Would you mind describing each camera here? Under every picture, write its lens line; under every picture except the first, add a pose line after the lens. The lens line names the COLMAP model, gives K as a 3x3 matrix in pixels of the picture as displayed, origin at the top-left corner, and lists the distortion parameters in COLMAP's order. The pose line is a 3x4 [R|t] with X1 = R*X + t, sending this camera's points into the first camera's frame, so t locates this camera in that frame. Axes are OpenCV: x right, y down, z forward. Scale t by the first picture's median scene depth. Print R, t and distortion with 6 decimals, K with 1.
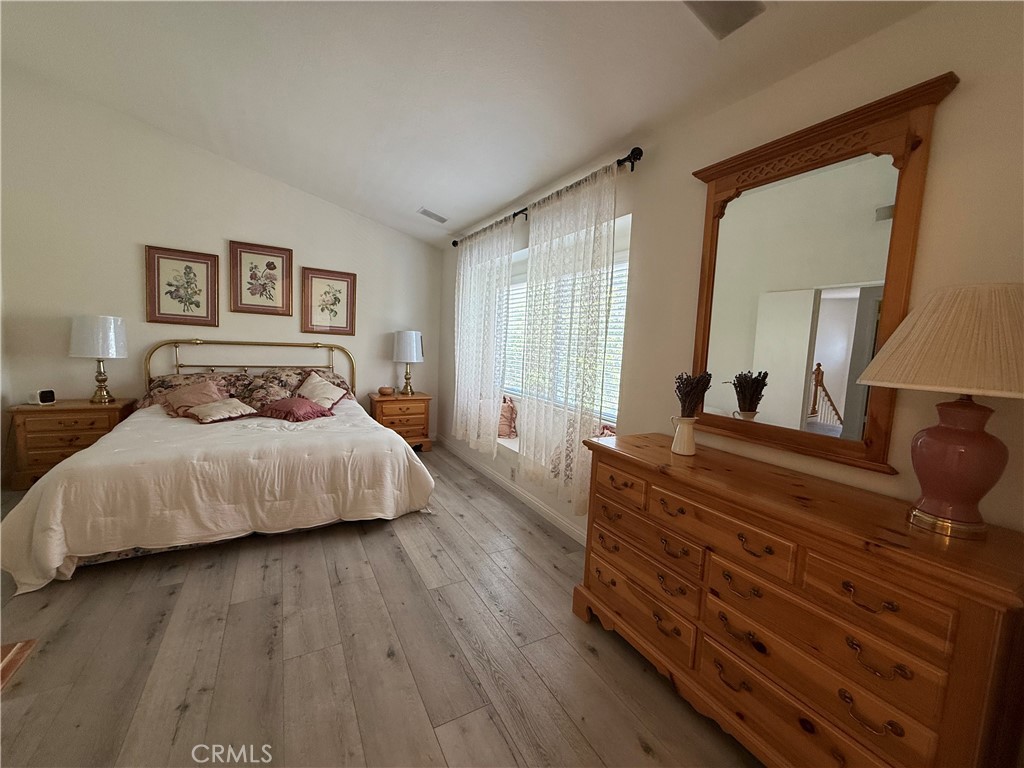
lens RADIAL K [[408.3, 0, 512.1], [0, 408.3, 382.1], [0, 0, 1]] dist [-0.000333, 0.000312]
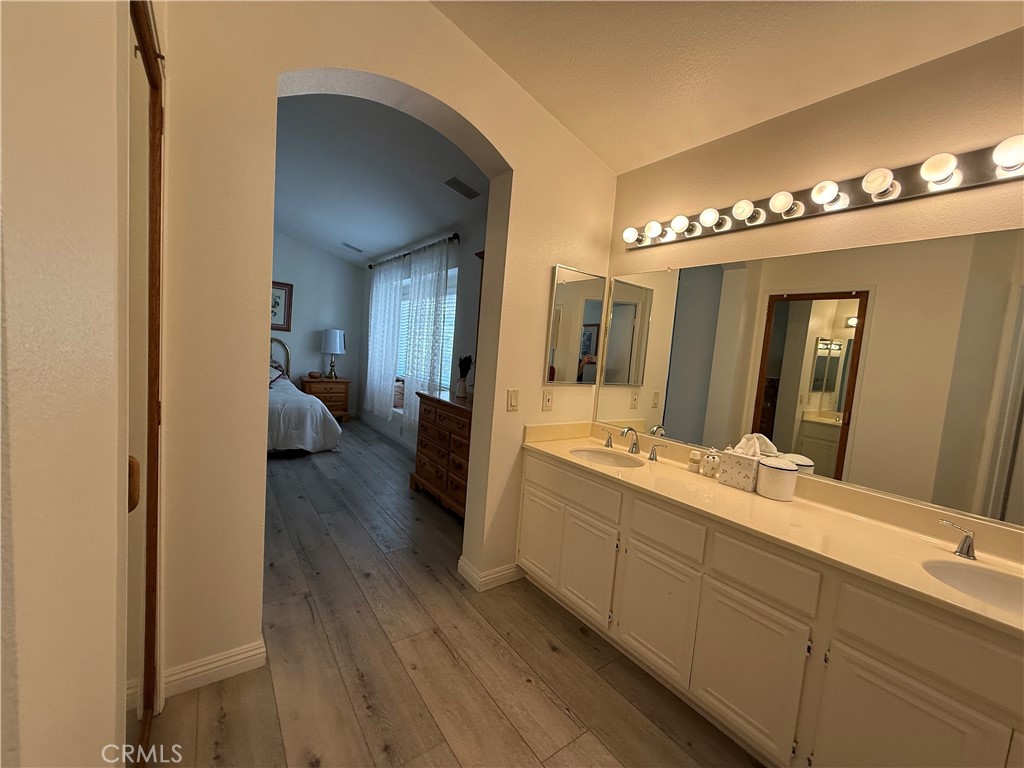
lens RADIAL K [[408.3, 0, 510.2], [0, 408.3, 381.3], [0, 0, 1]] dist [-0.000333, 0.000312]
pose [[0.992605, 0.024760, 0.118840, 0.210425], [-0.023280, 0.999633, -0.013824, 0.061290], [-0.119139, 0.010955, 0.992817, -0.494098]]
